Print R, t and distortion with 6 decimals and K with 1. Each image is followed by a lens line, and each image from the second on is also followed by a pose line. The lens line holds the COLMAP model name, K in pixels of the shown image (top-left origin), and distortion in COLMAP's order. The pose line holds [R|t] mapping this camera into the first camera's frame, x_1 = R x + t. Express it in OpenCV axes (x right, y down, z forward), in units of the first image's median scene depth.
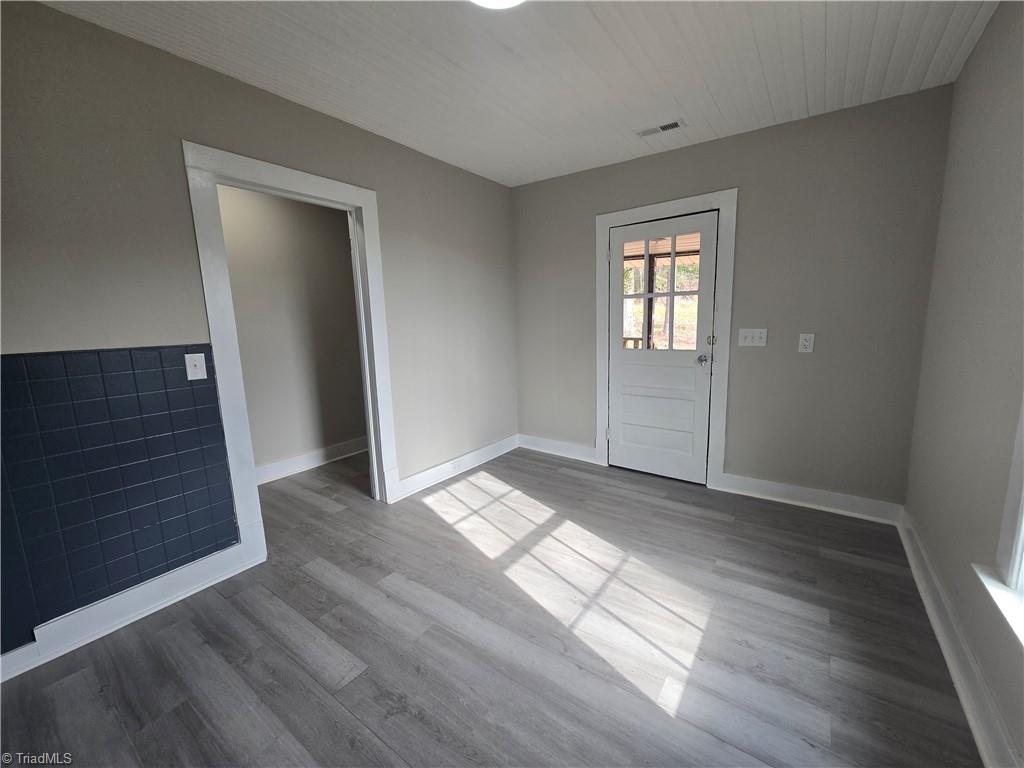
lens RADIAL K [[418.1, 0, 518.1], [0, 418.1, 385.9], [0, 0, 1]] dist [0.001788, 0.000183]
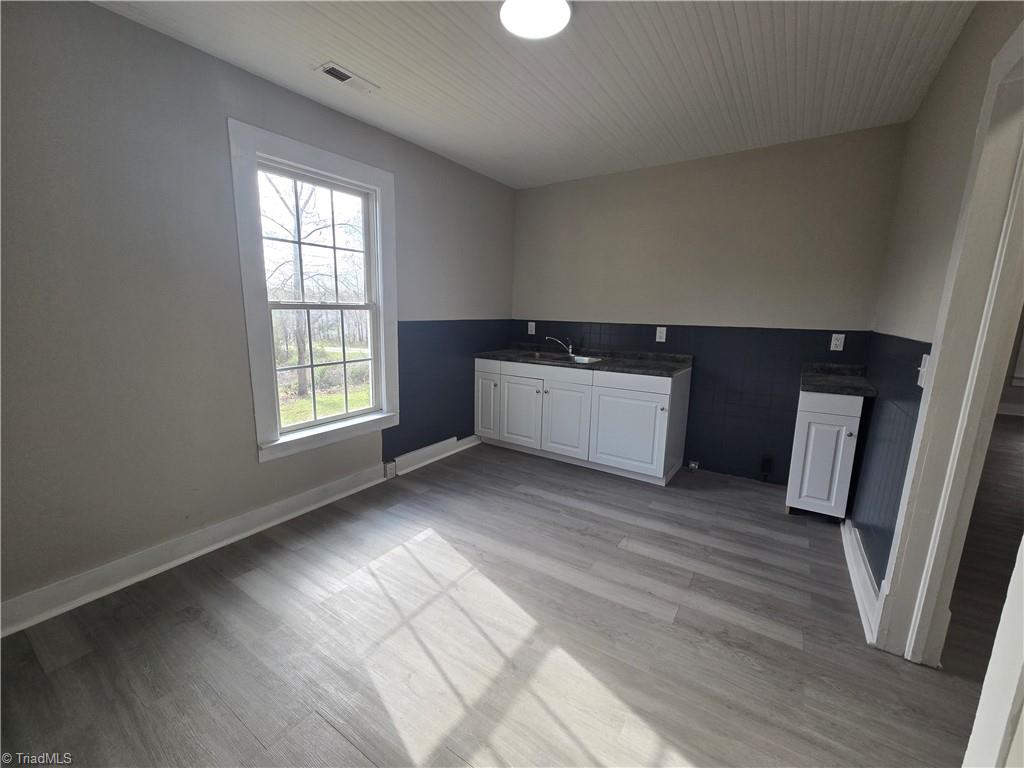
lens RADIAL K [[418.1, 0, 518.1], [0, 418.1, 385.9], [0, 0, 1]] dist [0.001788, 0.000183]
pose [[-0.999243, 0.009911, -0.037610, 0.034049], [-0.003184, 0.942898, 0.333065, -0.291438], [0.038764, 0.332933, -0.942153, 1.800150]]
